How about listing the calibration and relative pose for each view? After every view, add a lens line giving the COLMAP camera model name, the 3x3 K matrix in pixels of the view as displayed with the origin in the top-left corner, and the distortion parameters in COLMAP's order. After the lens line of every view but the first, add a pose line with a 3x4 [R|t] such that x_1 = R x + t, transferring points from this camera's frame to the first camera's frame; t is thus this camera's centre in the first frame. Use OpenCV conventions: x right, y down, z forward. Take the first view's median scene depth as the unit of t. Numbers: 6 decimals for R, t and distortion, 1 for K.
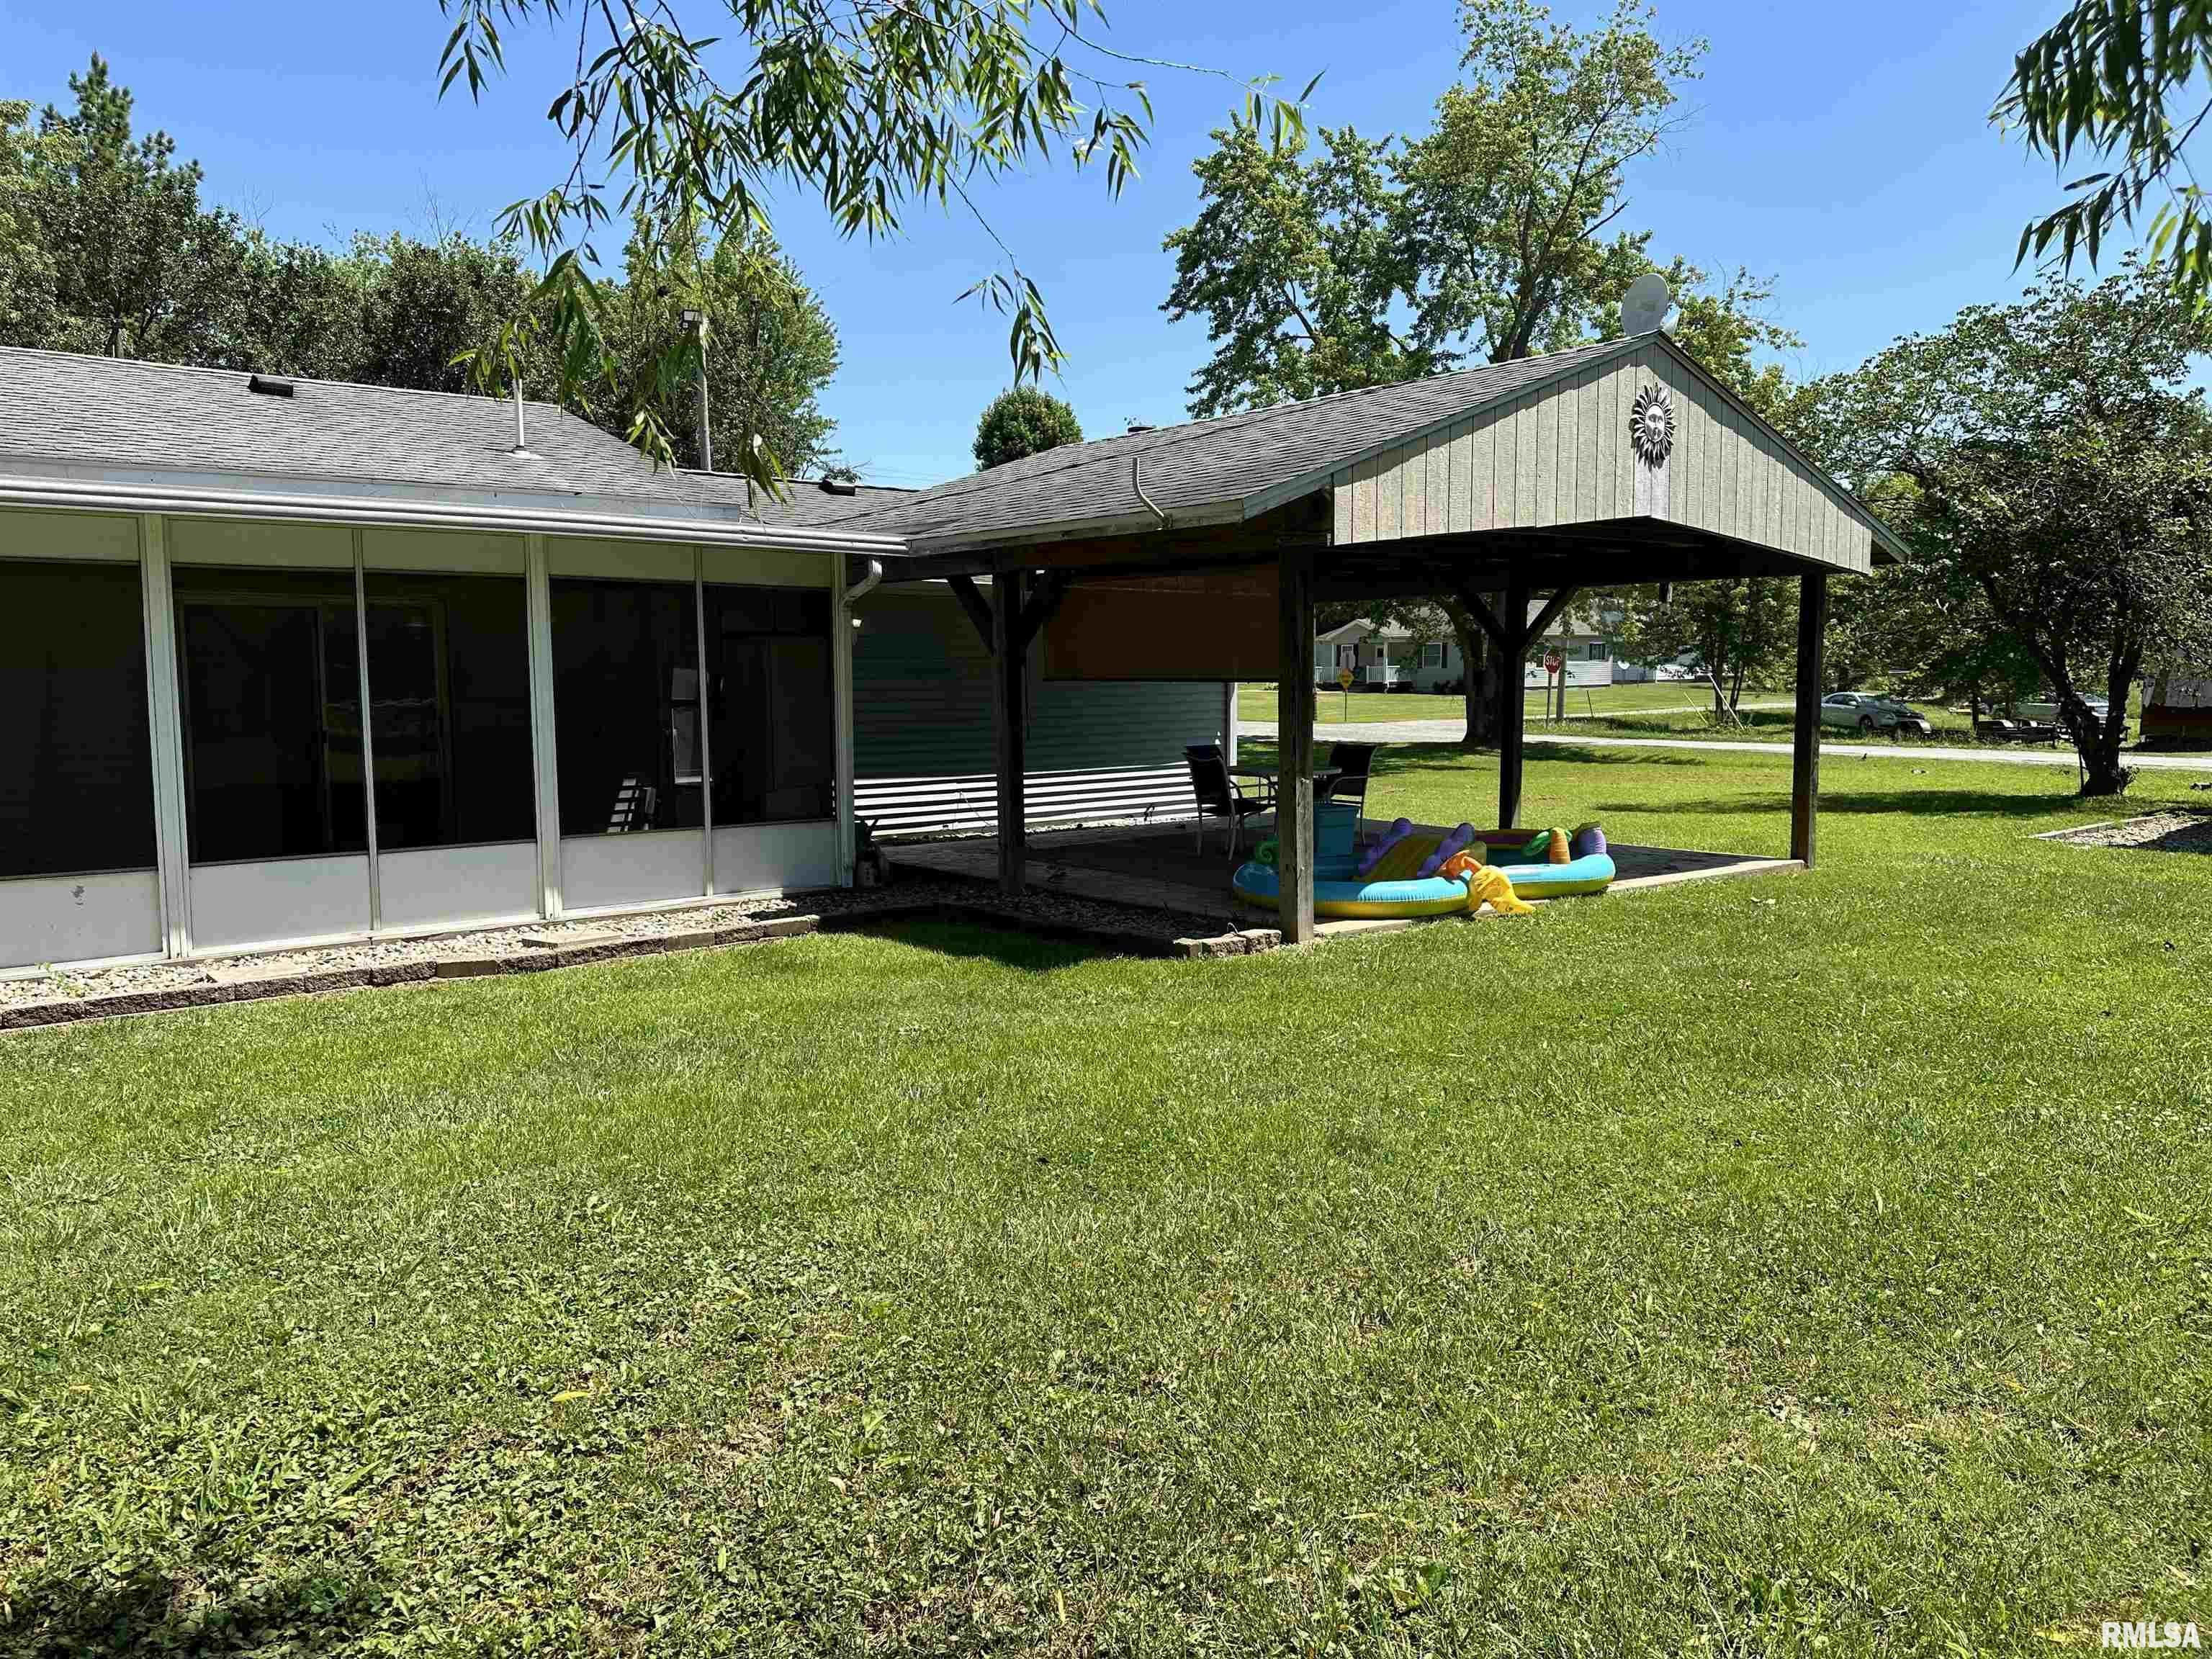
lens RADIAL K [[1566.4, 0, 1110.5], [0, 1566.4, 825.2], [0, 0, 1]] dist [0.033634, -0.034332]
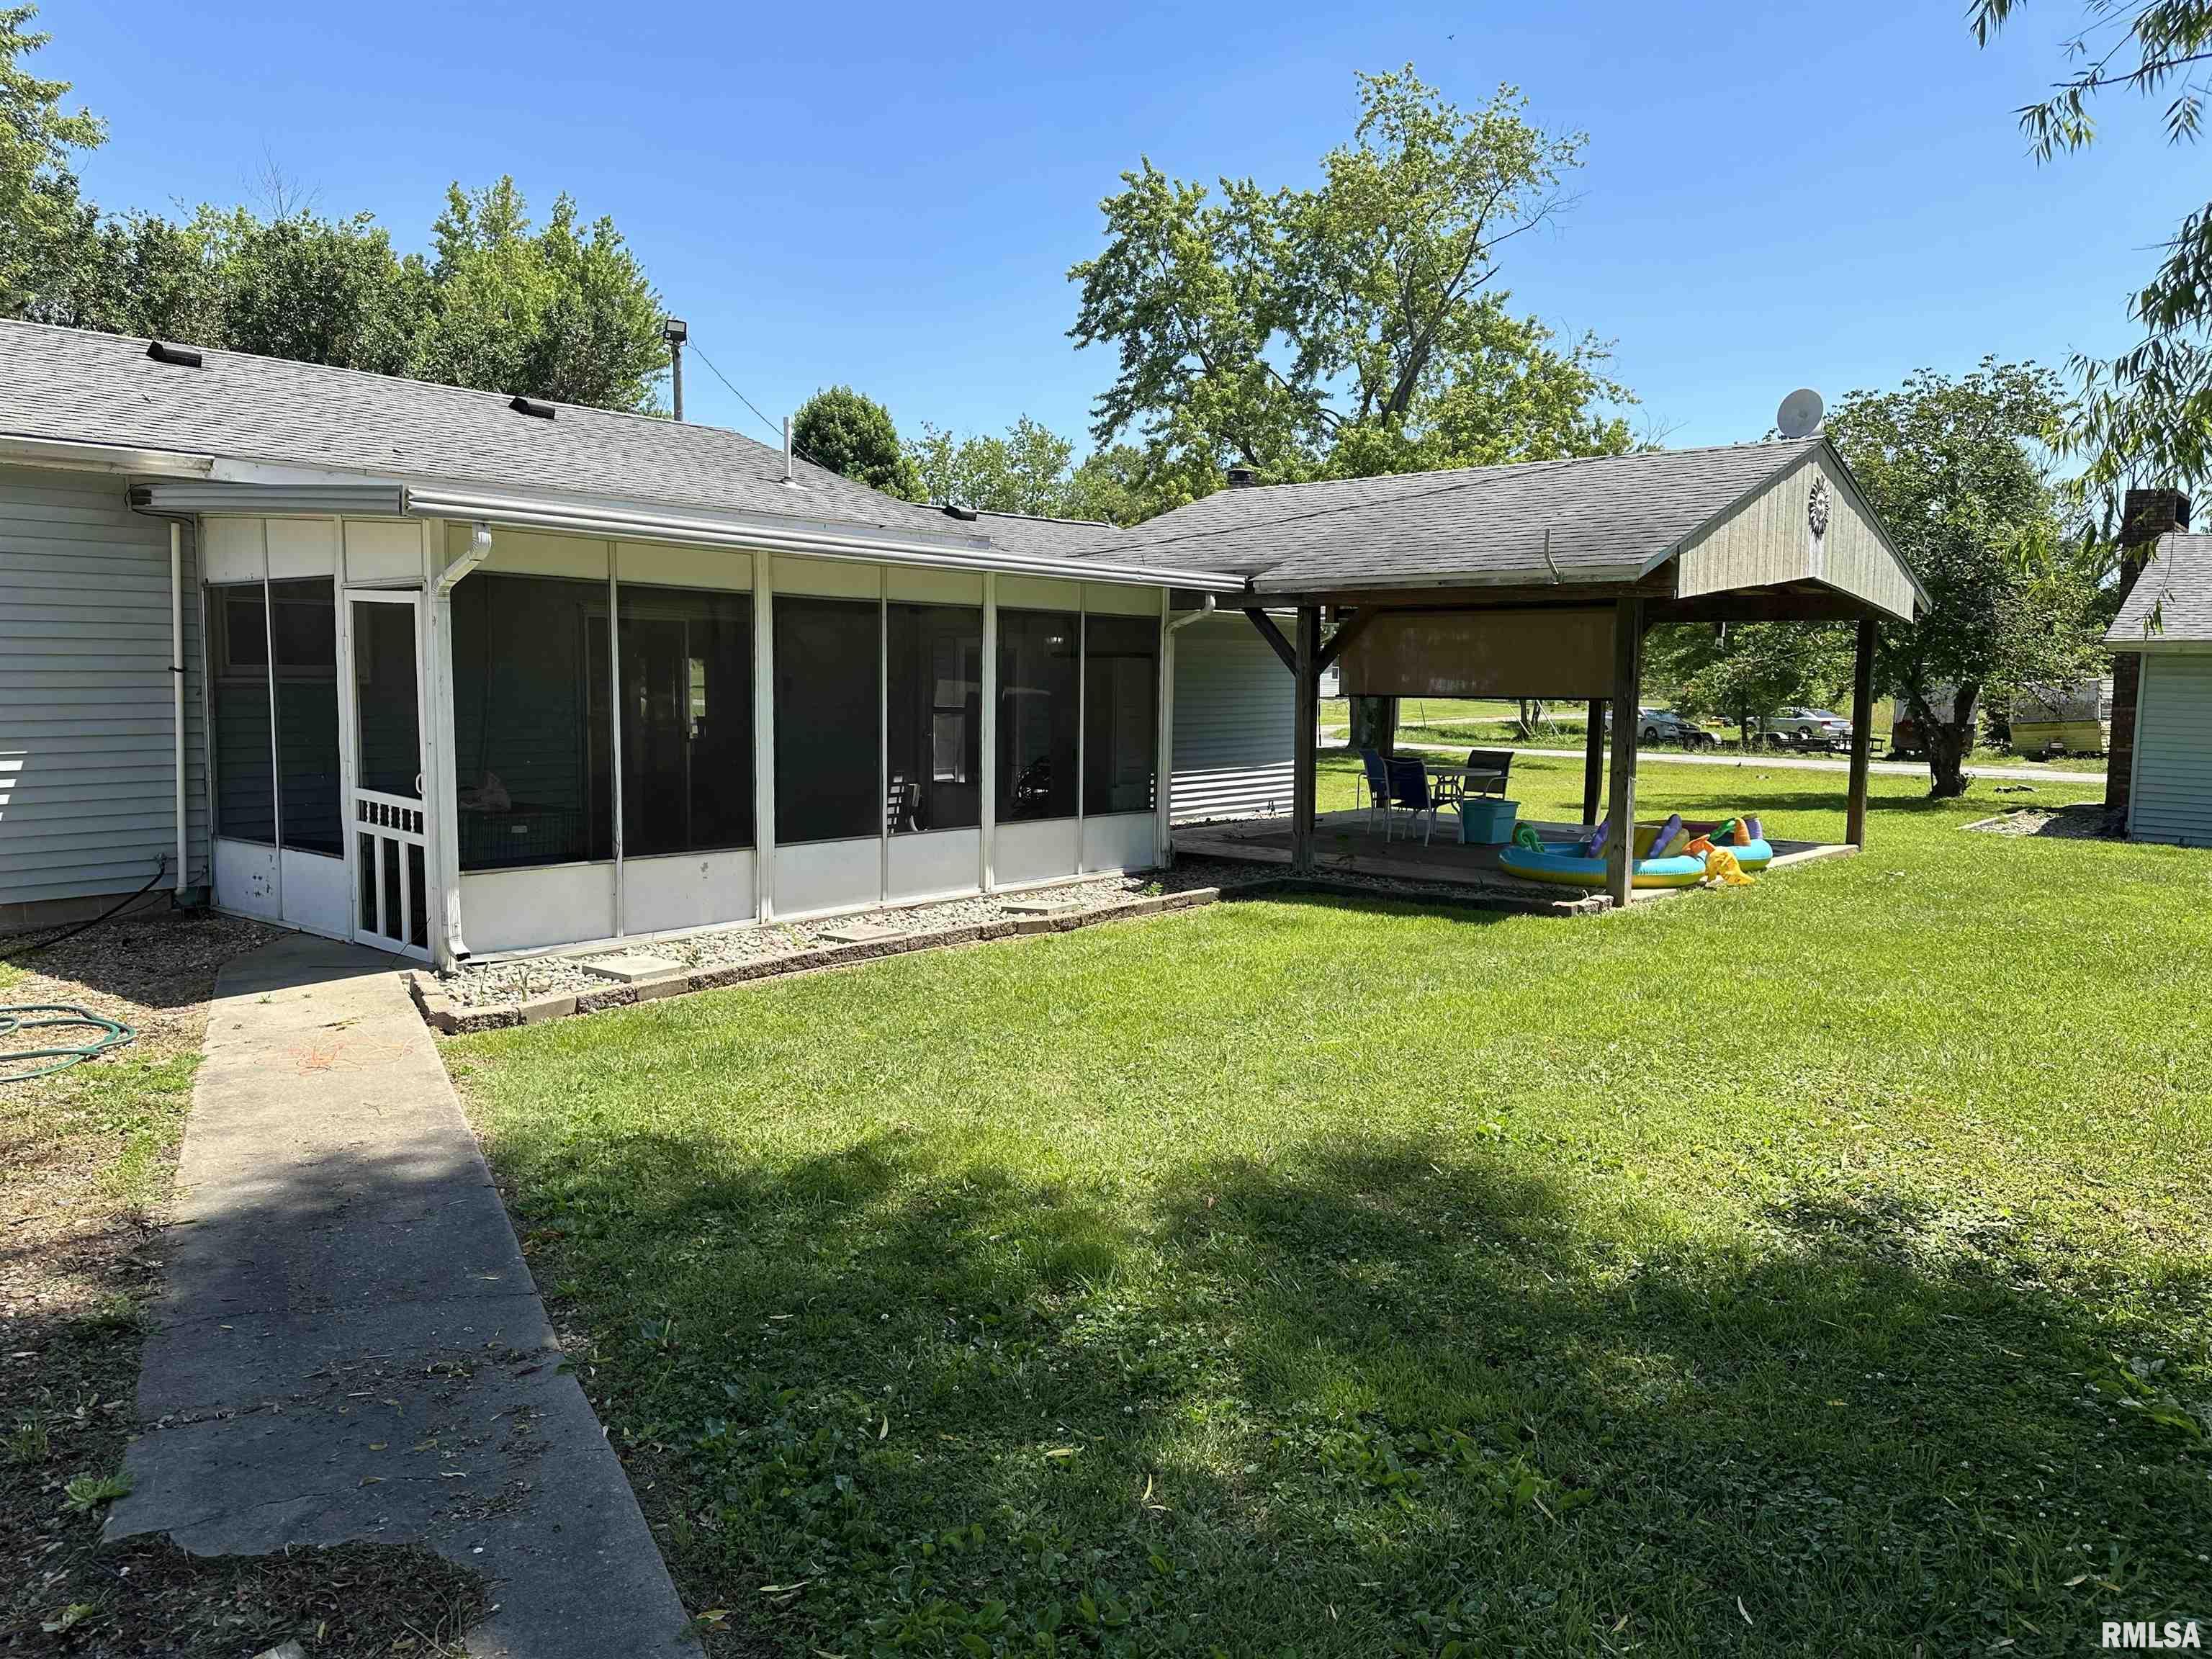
lens RADIAL K [[1566.4, 0, 1092.9], [0, 1566.4, 835.5], [0, 0, 1]] dist [0.033634, -0.034332]
pose [[0.985452, 0.000609, 0.169955, -0.137378], [-0.001648, 0.999981, 0.005974, 0.002652], [-0.169948, -0.006167, 0.985434, -0.053073]]
